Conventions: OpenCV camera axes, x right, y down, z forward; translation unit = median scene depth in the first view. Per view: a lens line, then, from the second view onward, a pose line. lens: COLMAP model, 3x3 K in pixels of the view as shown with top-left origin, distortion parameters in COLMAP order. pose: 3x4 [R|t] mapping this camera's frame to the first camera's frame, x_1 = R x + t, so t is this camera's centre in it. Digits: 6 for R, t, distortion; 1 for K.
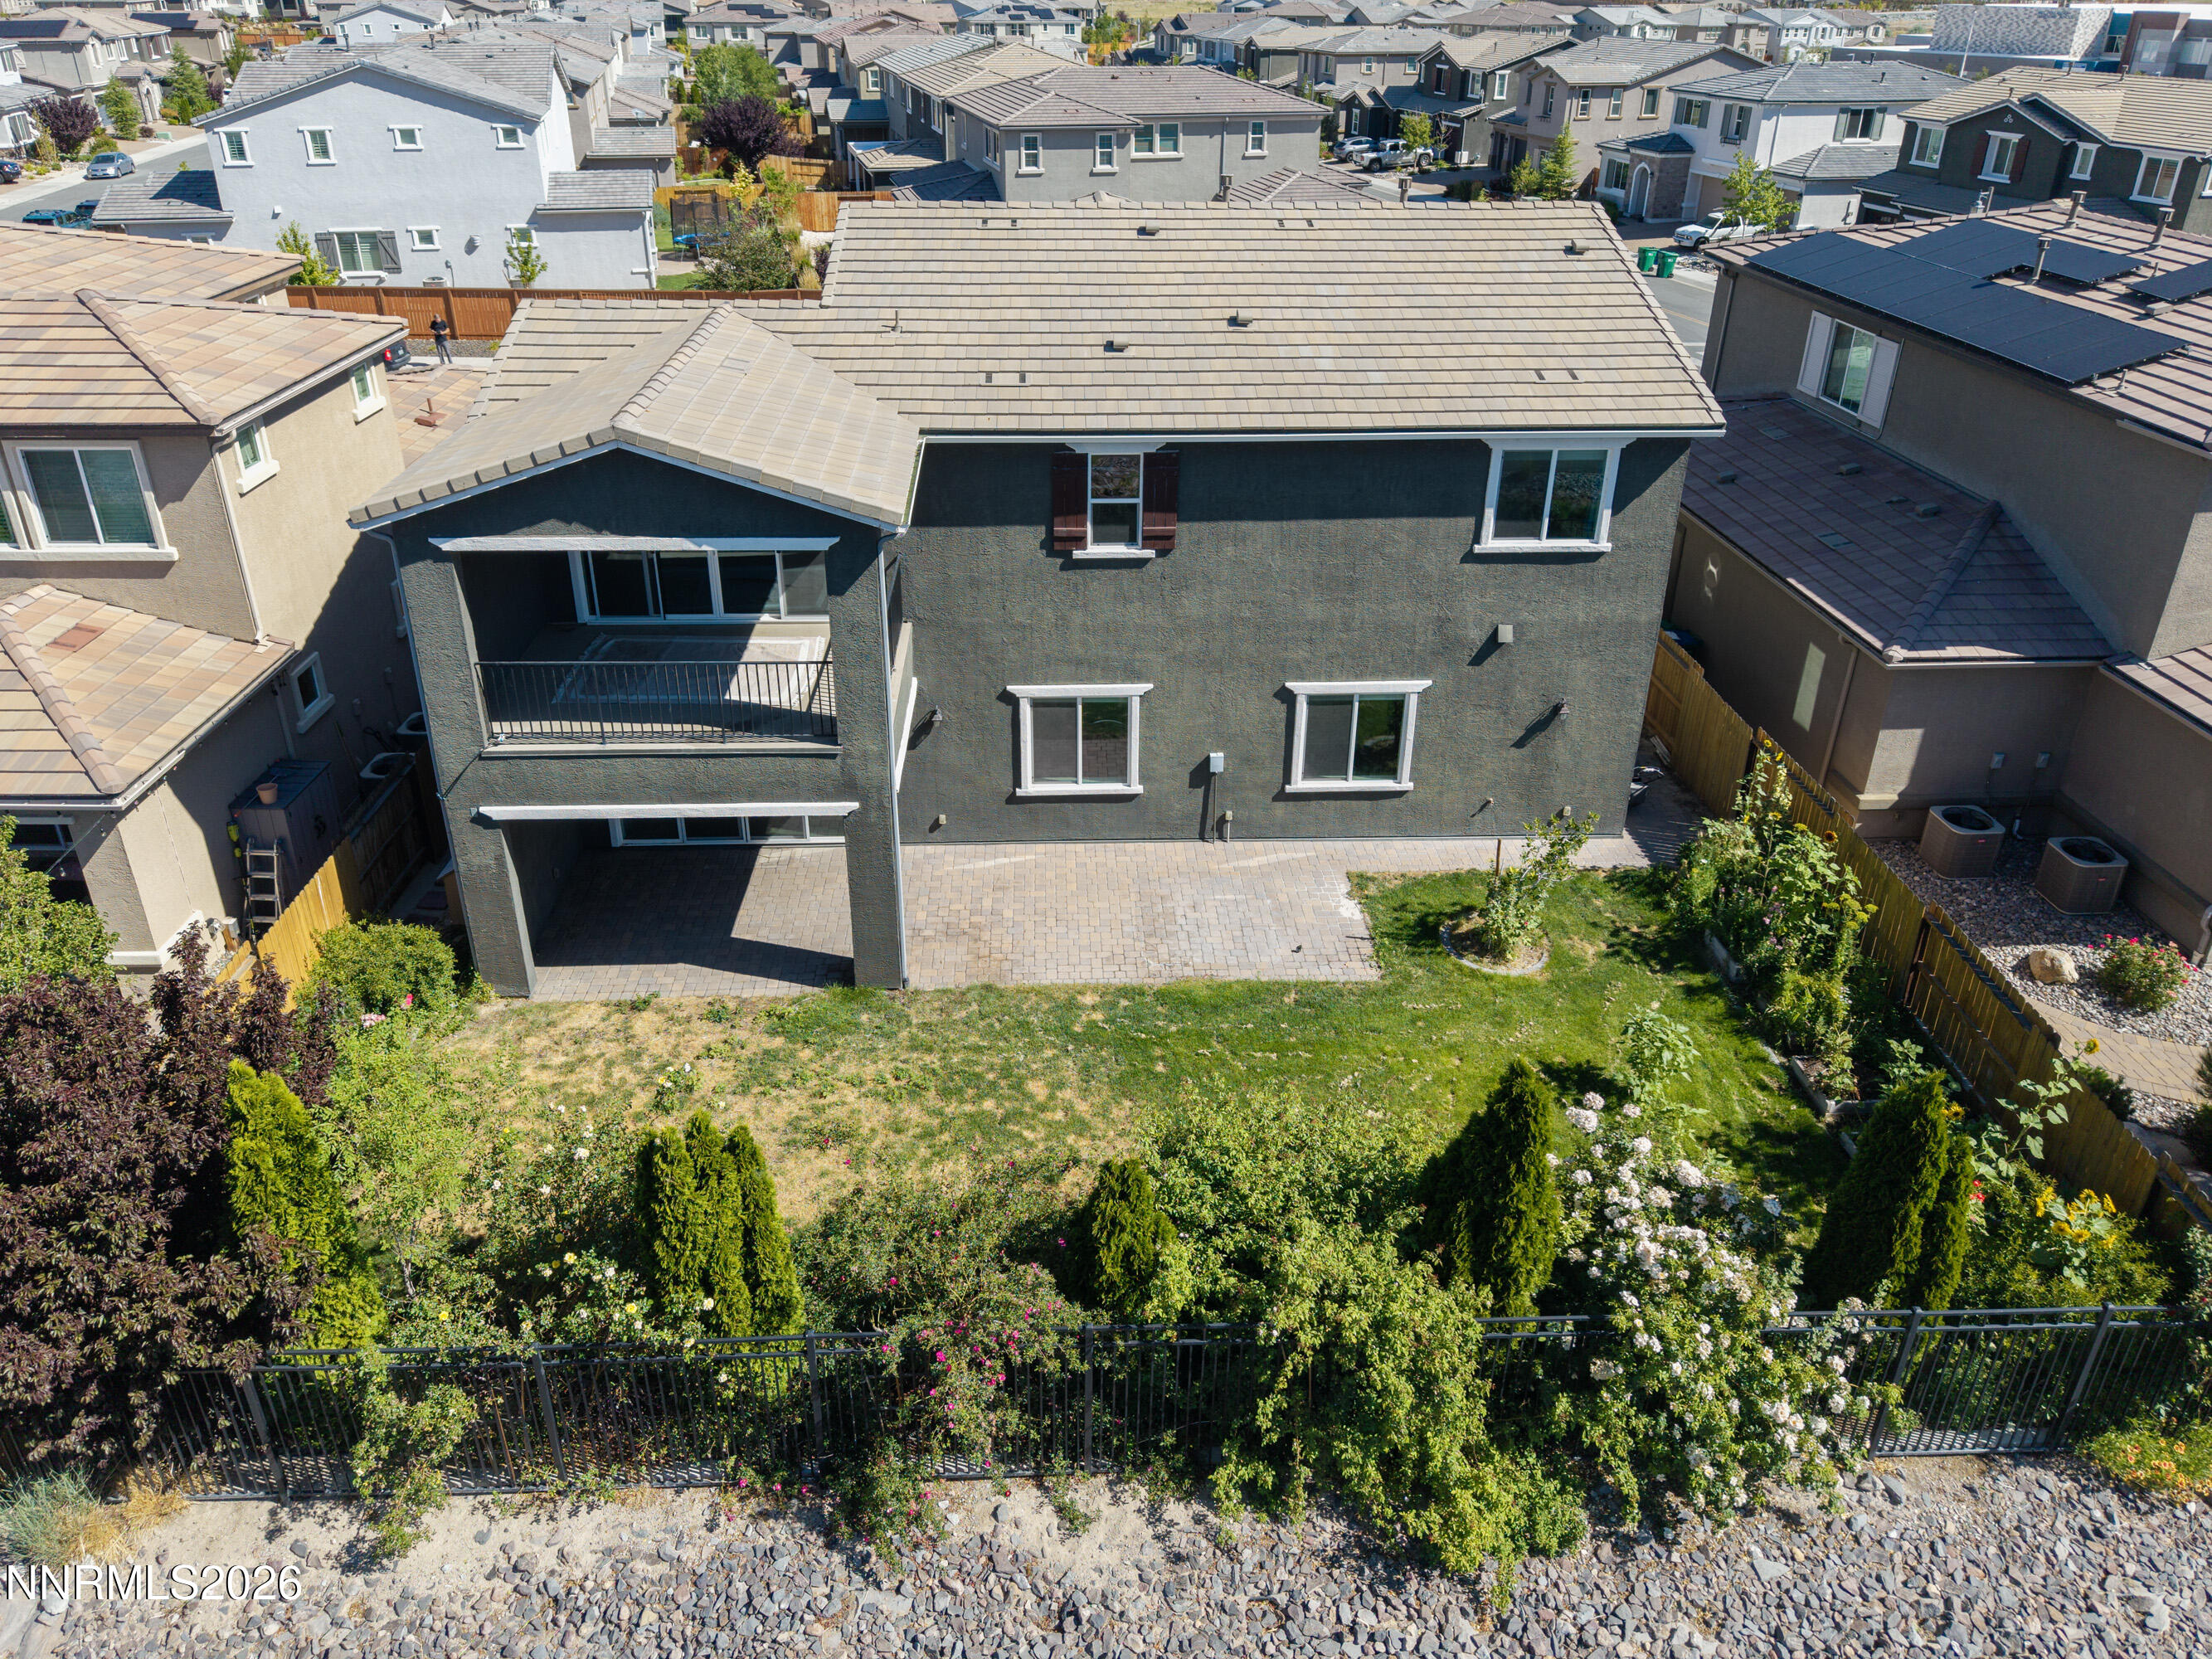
lens RADIAL K [[1541.5, 0, 1108.3], [0, 1541.5, 698.2], [0, 0, 1]] dist [-0.003681, 0.005495]
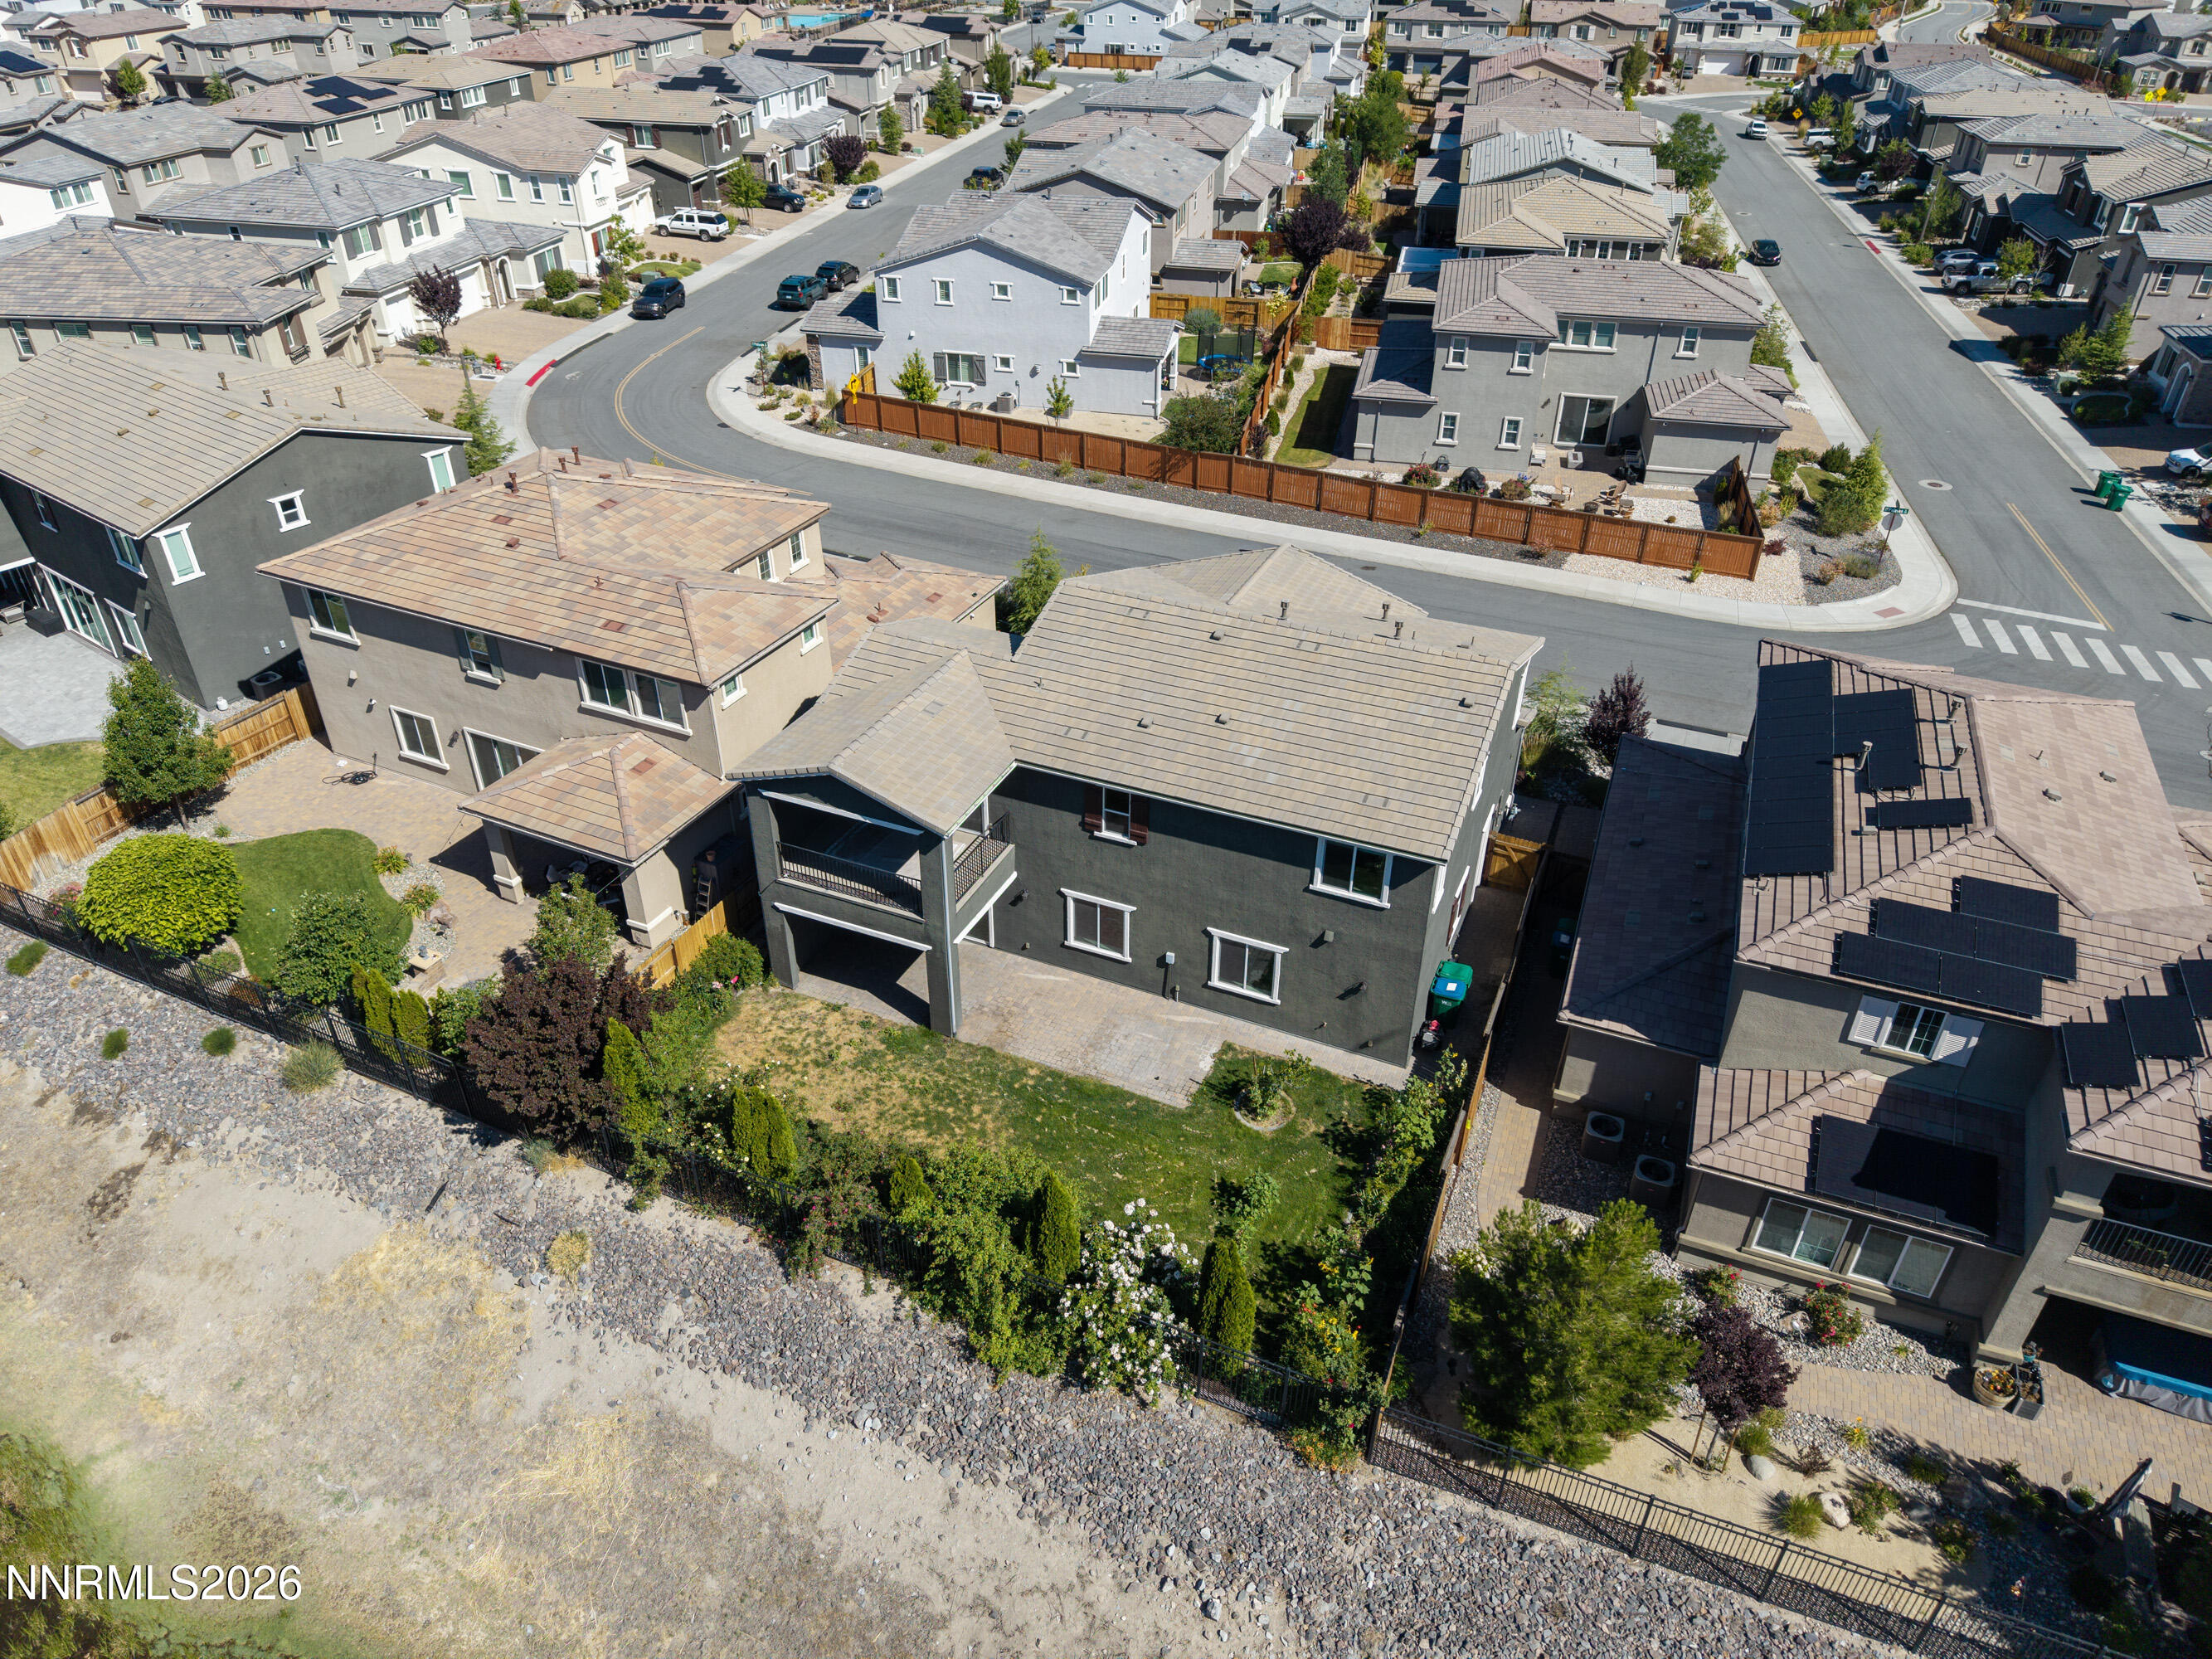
lens RADIAL K [[1484.4, 0, 1116.2], [0, 1484.4, 825.0], [0, 0, 1]] dist [0.041566, -0.054761]
pose [[0.900437, 0.240404, -0.362517, 0.584485], [-0.190718, 0.967215, 0.167698, -0.372172], [0.390947, -0.081863, 0.916766, -0.542562]]
